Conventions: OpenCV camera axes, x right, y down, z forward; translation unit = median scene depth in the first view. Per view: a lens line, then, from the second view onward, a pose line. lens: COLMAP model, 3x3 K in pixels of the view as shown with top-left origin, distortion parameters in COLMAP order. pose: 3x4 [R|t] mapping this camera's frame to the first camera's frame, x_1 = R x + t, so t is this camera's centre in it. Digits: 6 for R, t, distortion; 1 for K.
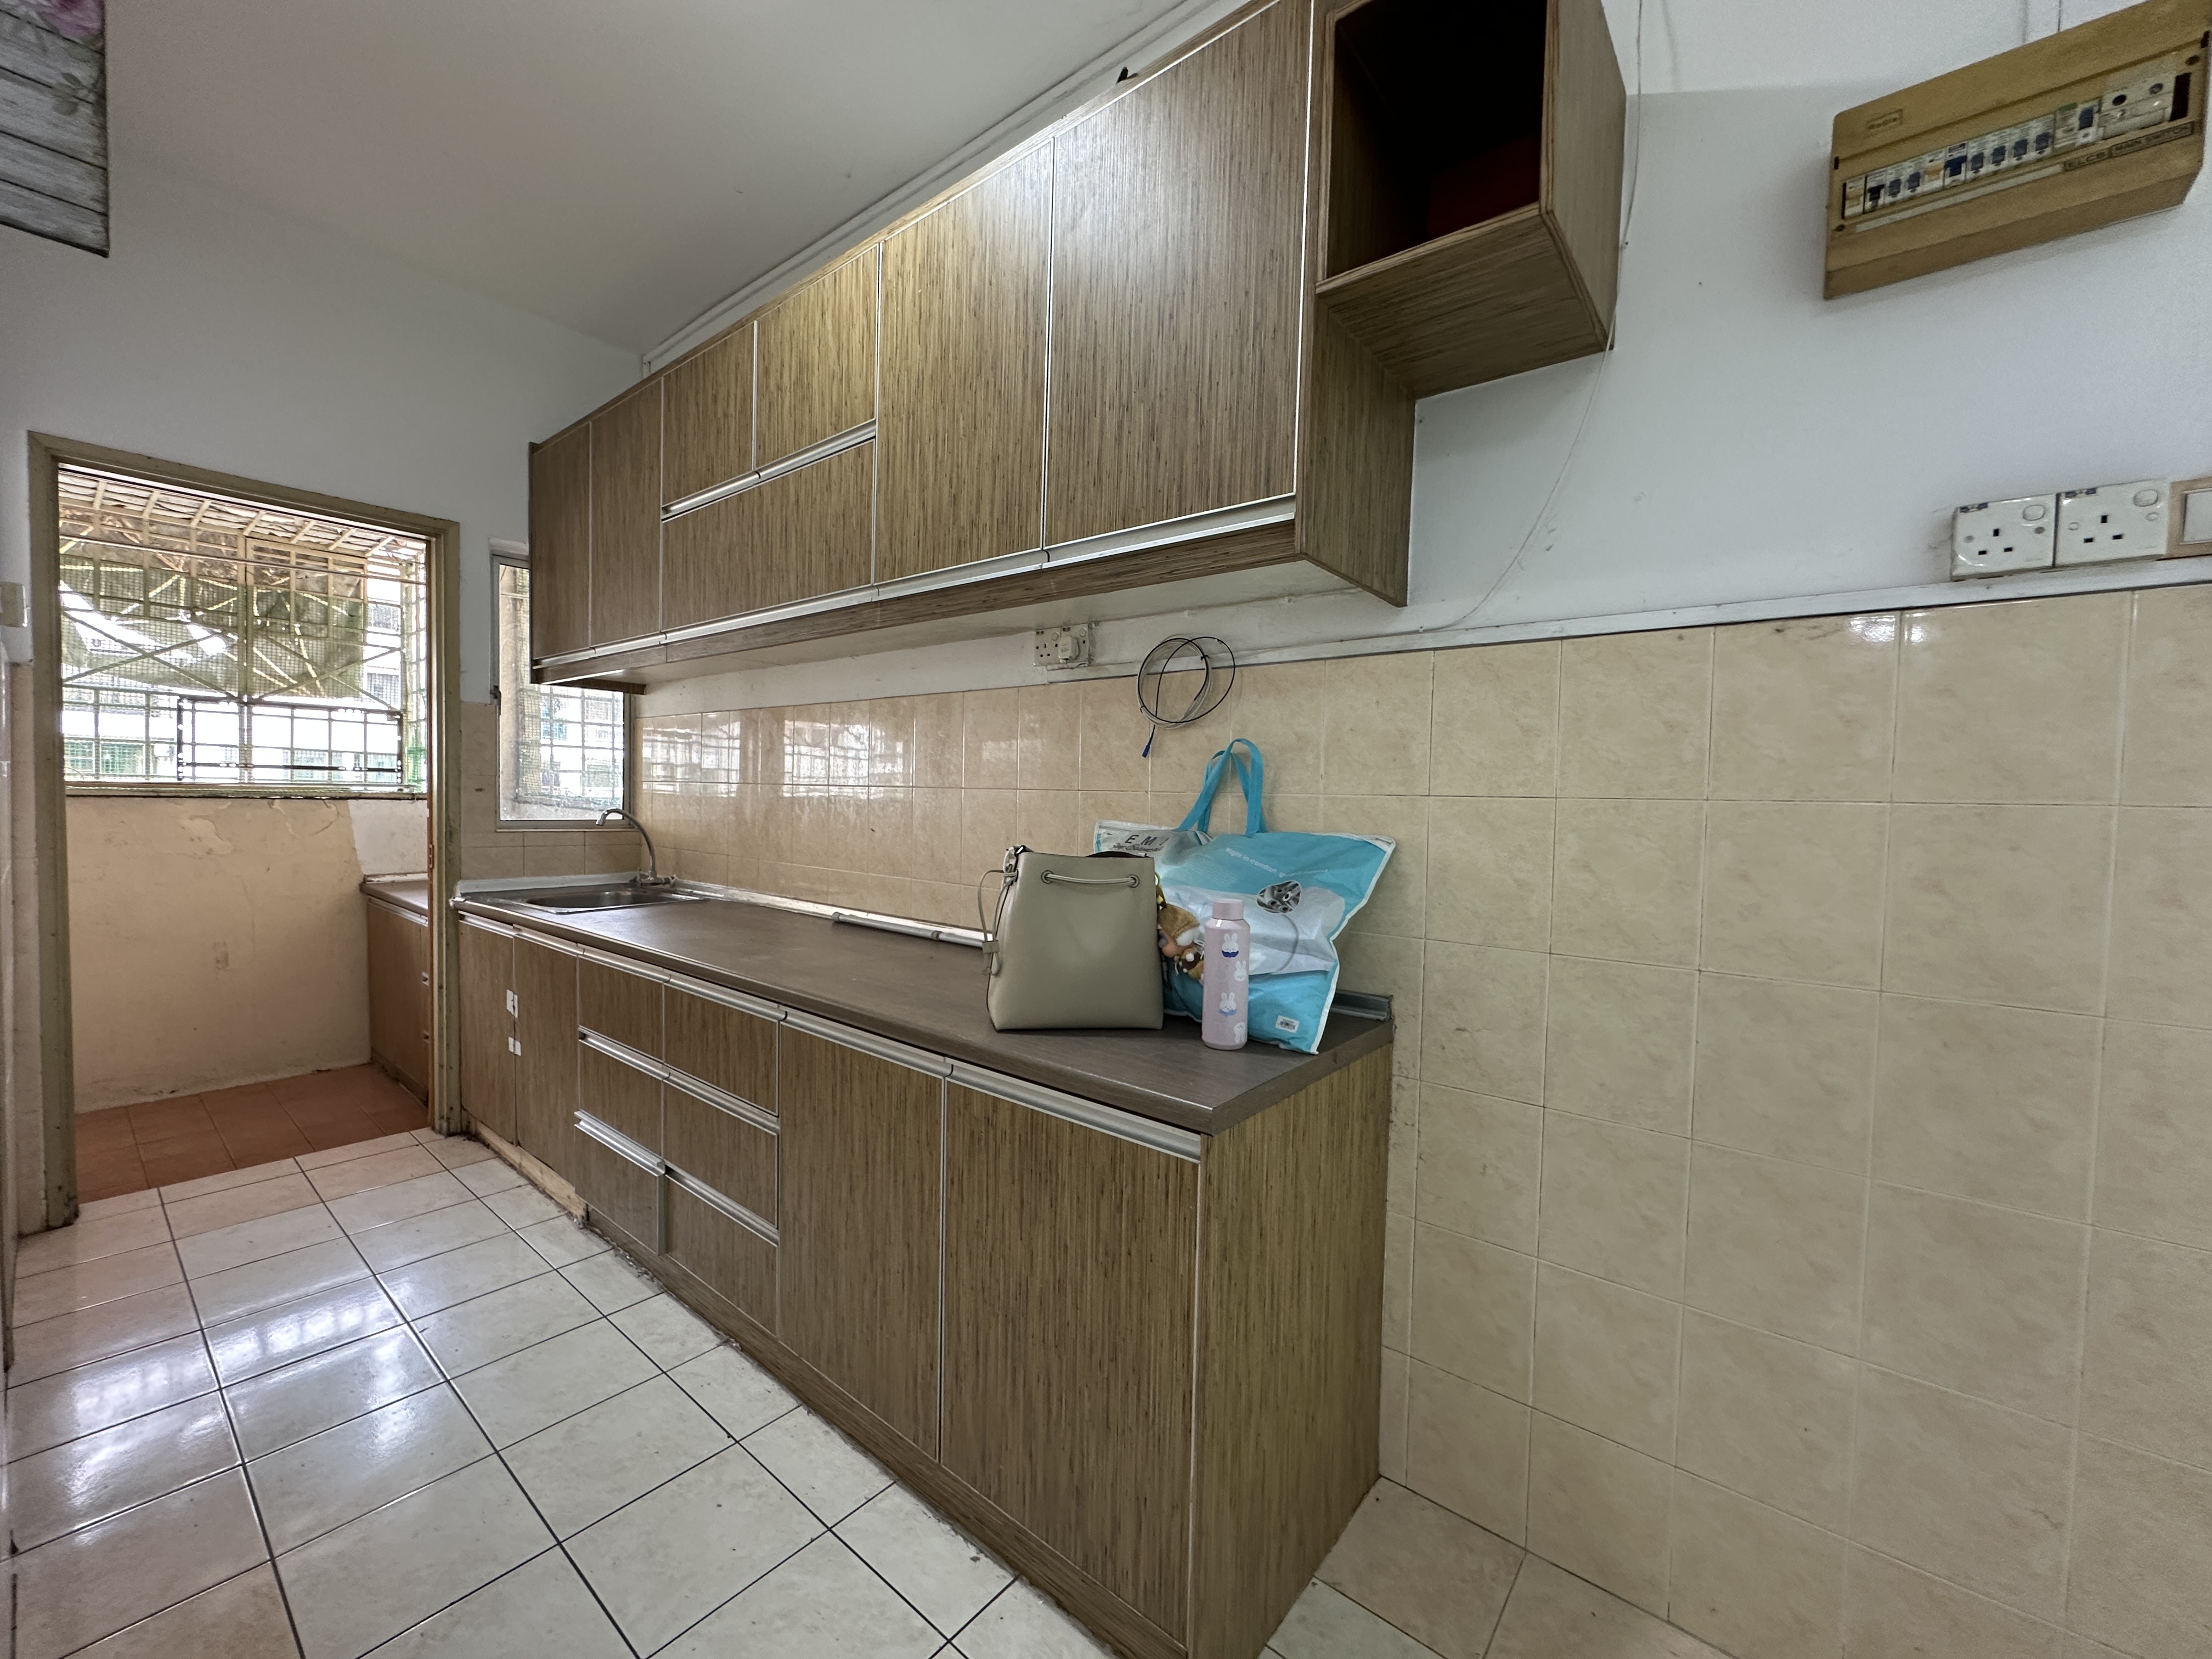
lens RADIAL K [[884.3, 0, 1106.0], [0, 884.3, 829.5], [0, 0, 1]] dist [-0.000051, 0.000094]
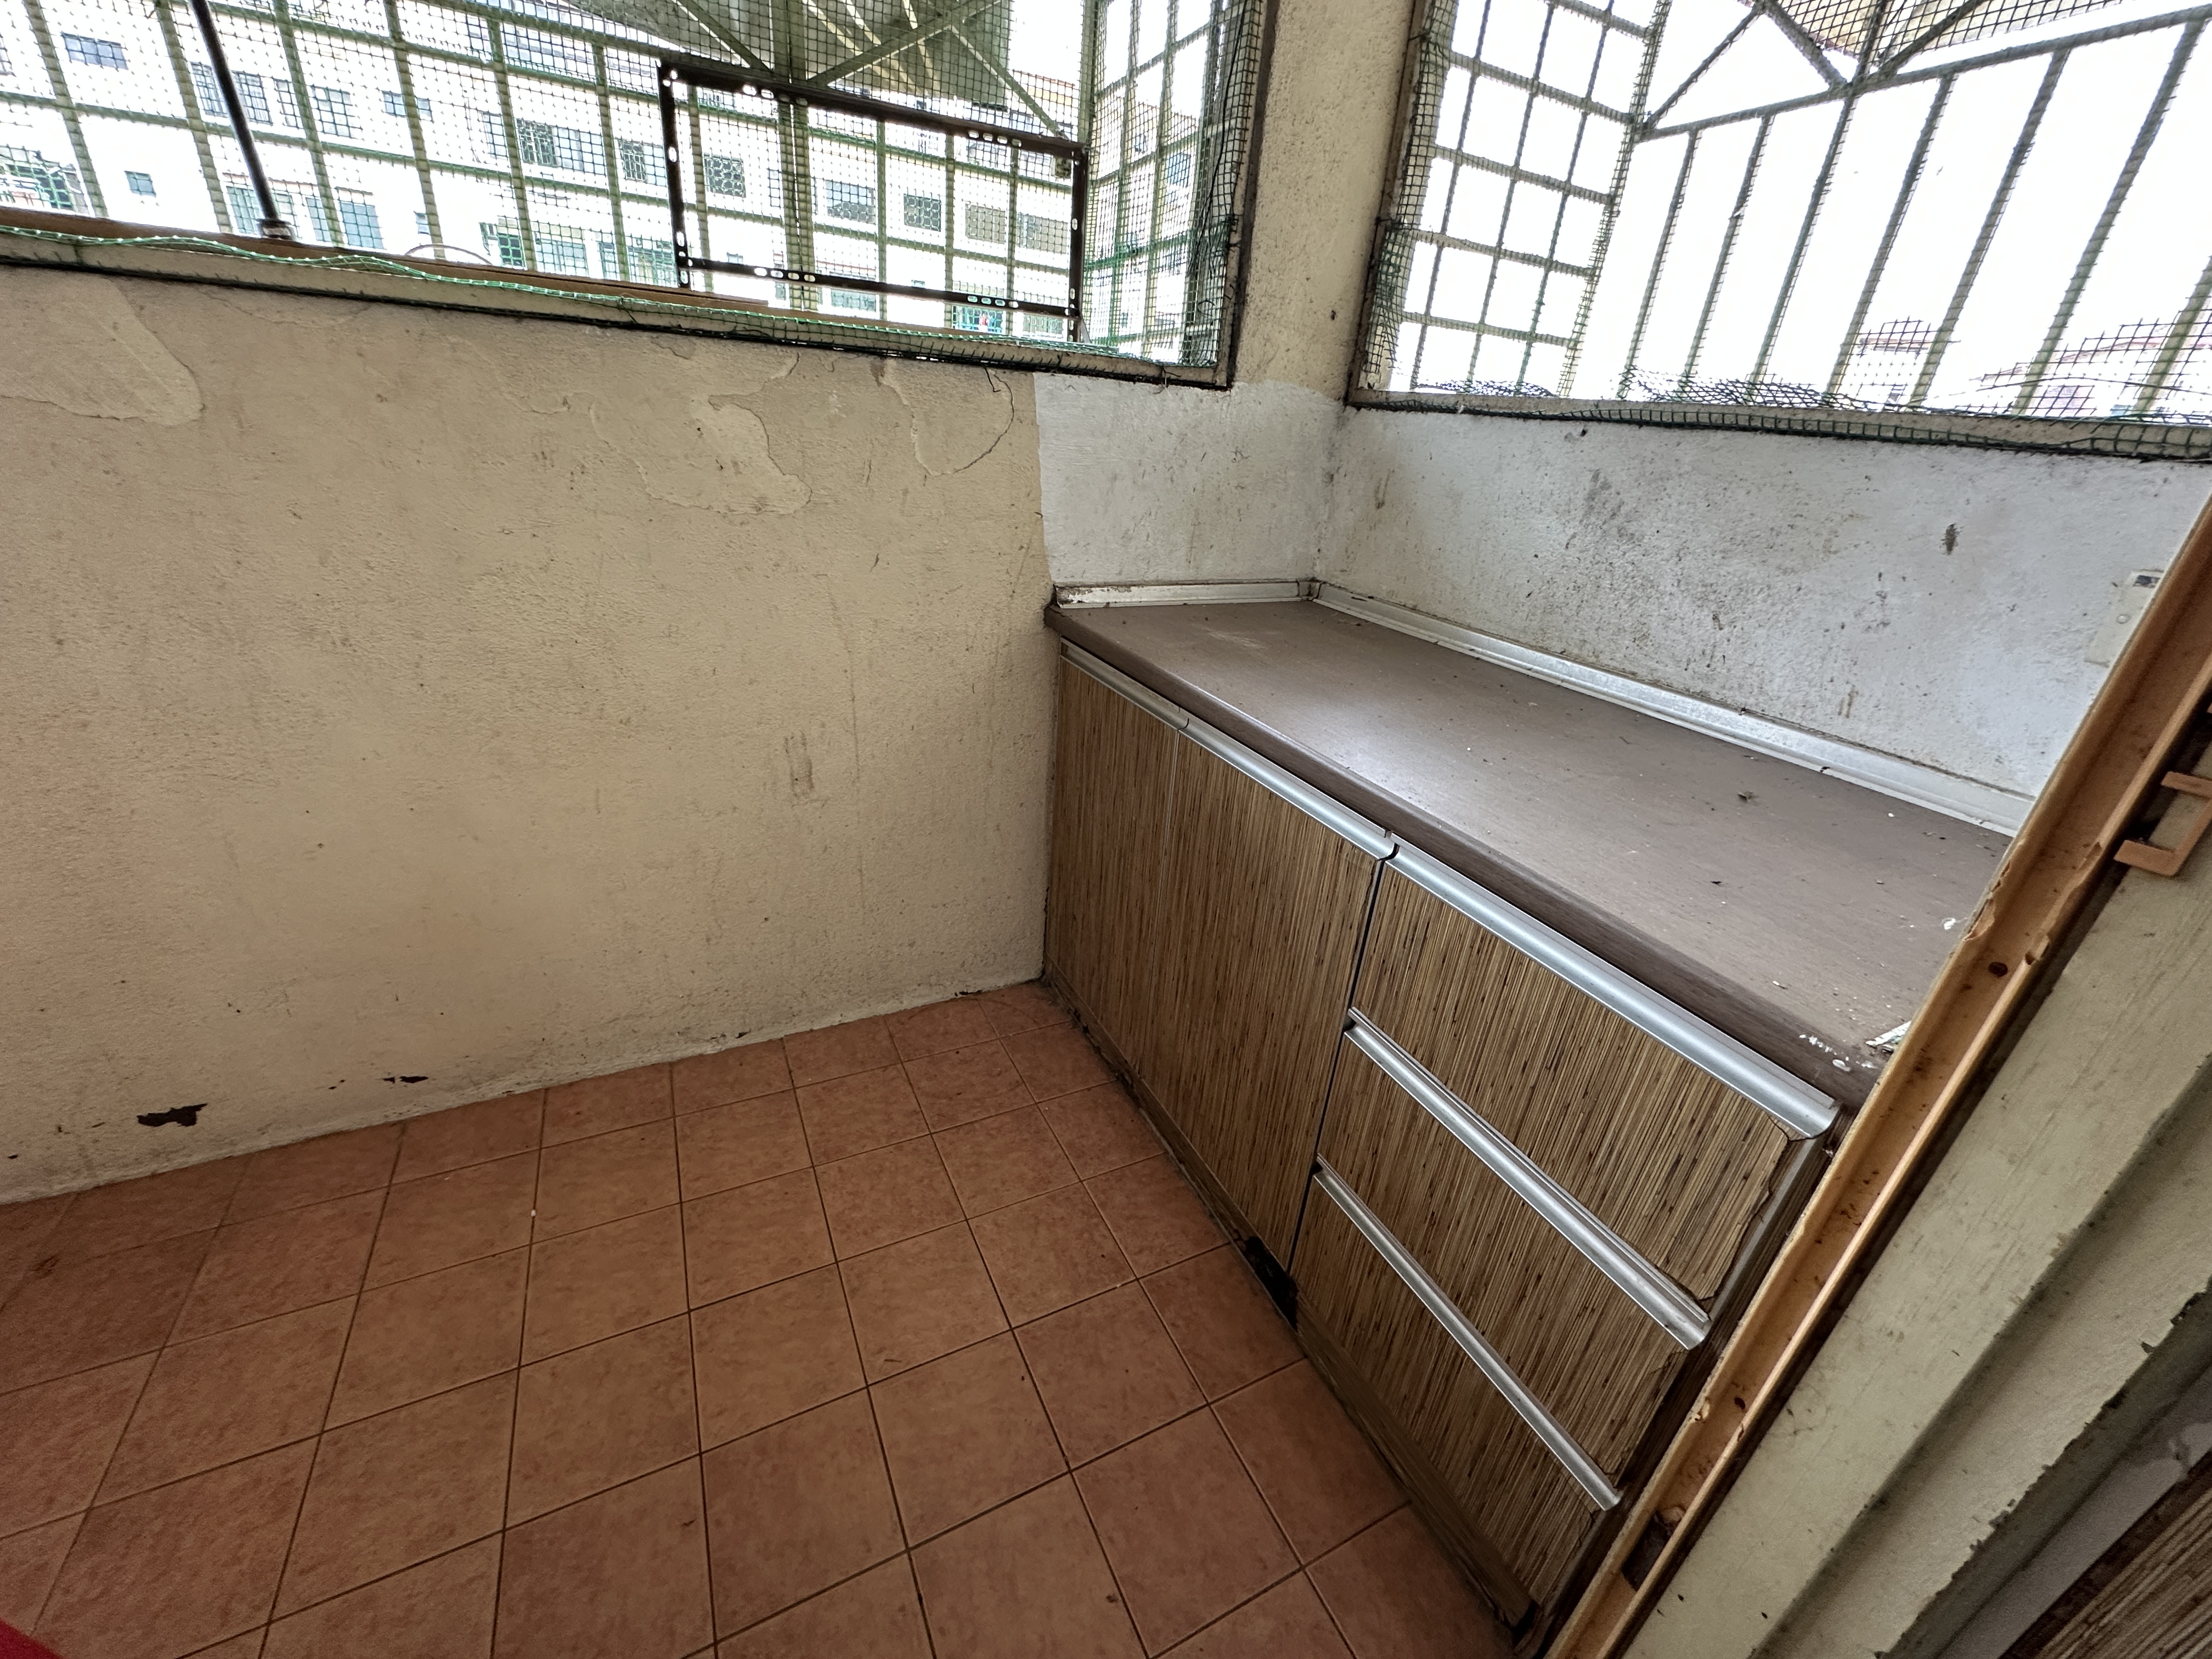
lens RADIAL K [[884.3, 0, 1106.0], [0, 884.3, 829.5], [0, 0, 1]] dist [-0.000051, 0.000094]
pose [[0.908395, 0.215618, -0.358228, -0.677104], [-0.068778, 0.922161, 0.380642, -0.000395], [0.412417, -0.321135, 0.852516, 0.658698]]
